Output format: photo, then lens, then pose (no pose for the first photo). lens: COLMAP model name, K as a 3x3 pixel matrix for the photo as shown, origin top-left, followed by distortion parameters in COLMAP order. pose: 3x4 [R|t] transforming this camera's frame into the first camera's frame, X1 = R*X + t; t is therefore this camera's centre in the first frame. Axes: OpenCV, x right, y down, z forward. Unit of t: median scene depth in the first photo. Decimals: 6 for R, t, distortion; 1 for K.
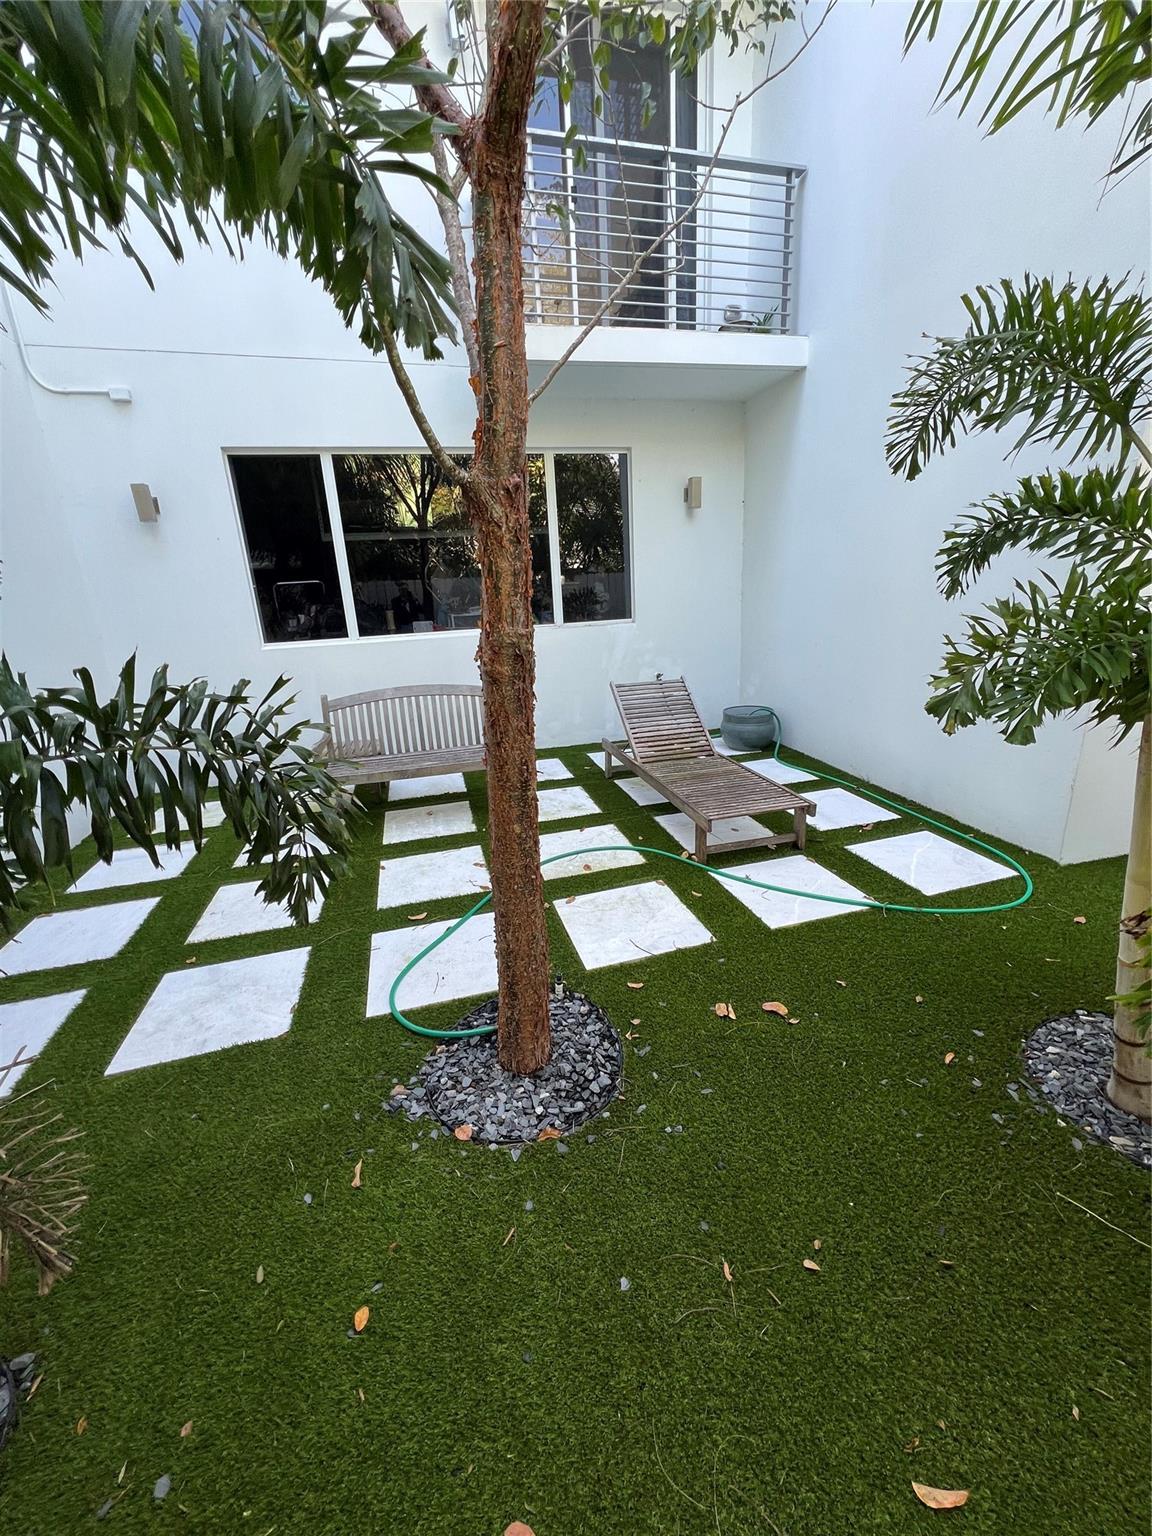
lens RADIAL K [[612.2, 0, 575.4], [0, 612.2, 768.6], [0, 0, 1]] dist [-0.003407, -0.000493]
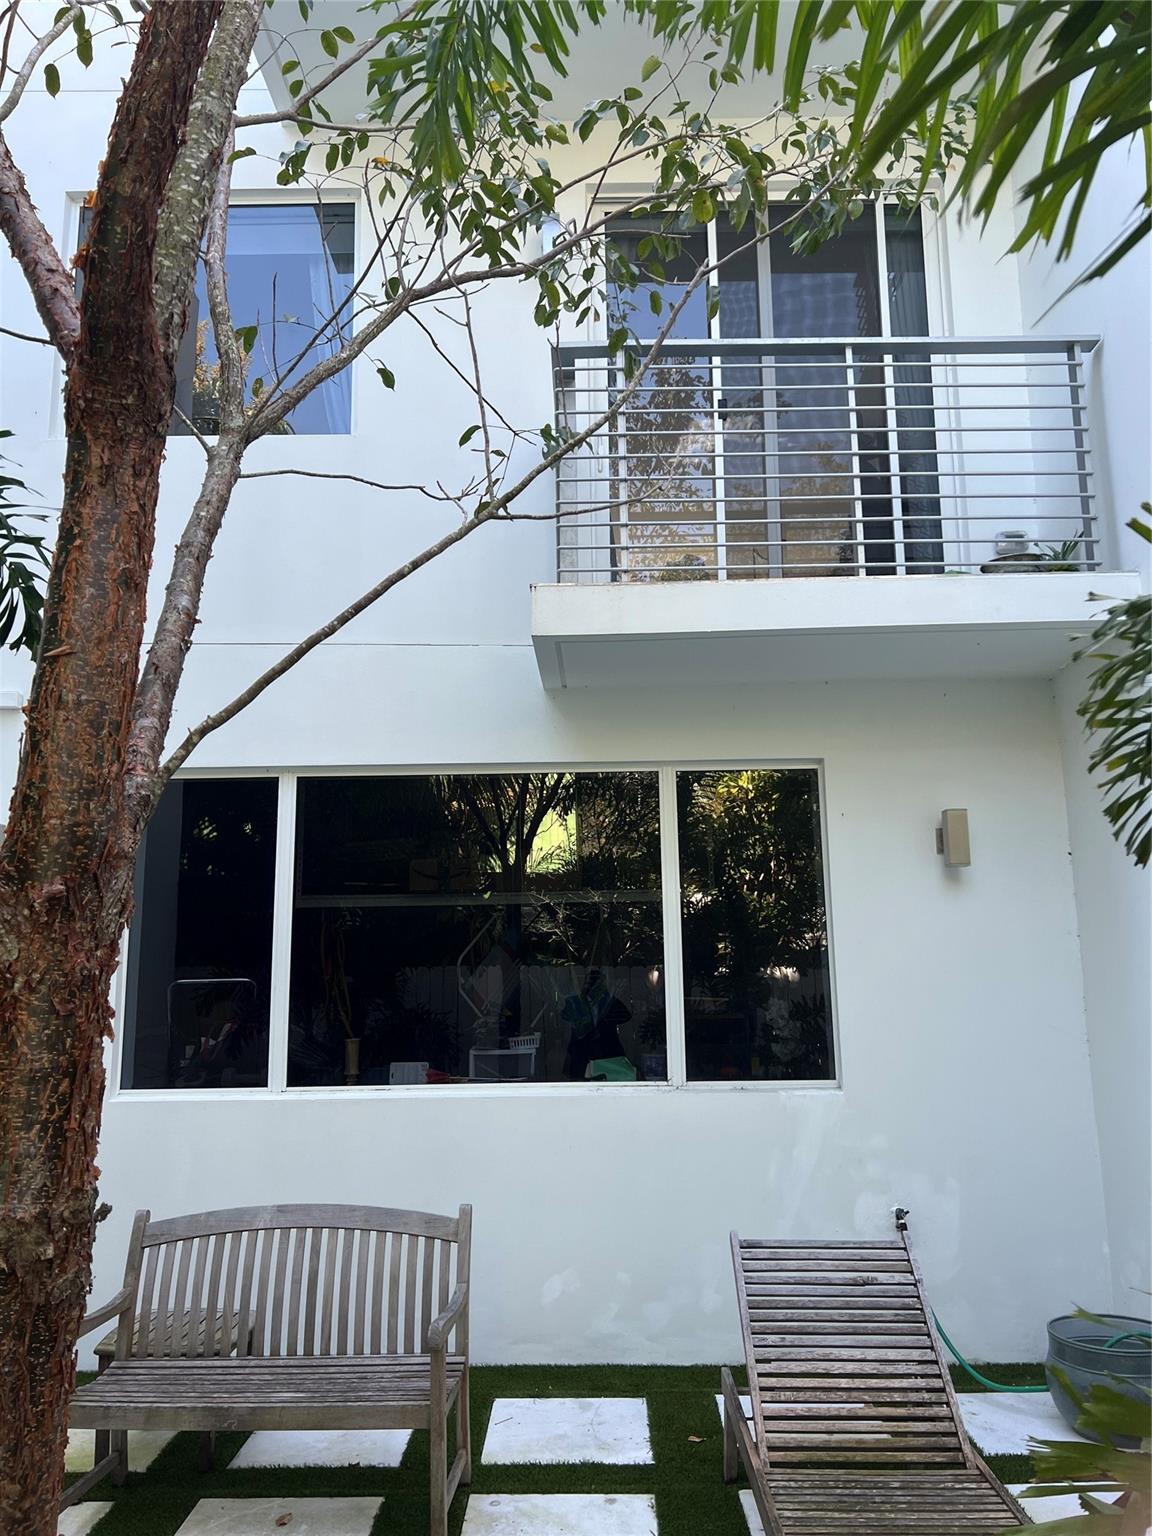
lens RADIAL K [[1150.0, 0, 576.1], [0, 1150.0, 764.7], [0, 0, 1]] dist [0.017538, -0.003209]
pose [[0.964111, -0.008957, -0.265348, 0.163169], [-0.110911, 0.894459, -0.433177, -0.065179], [0.241223, 0.447061, 0.861364, 0.086044]]
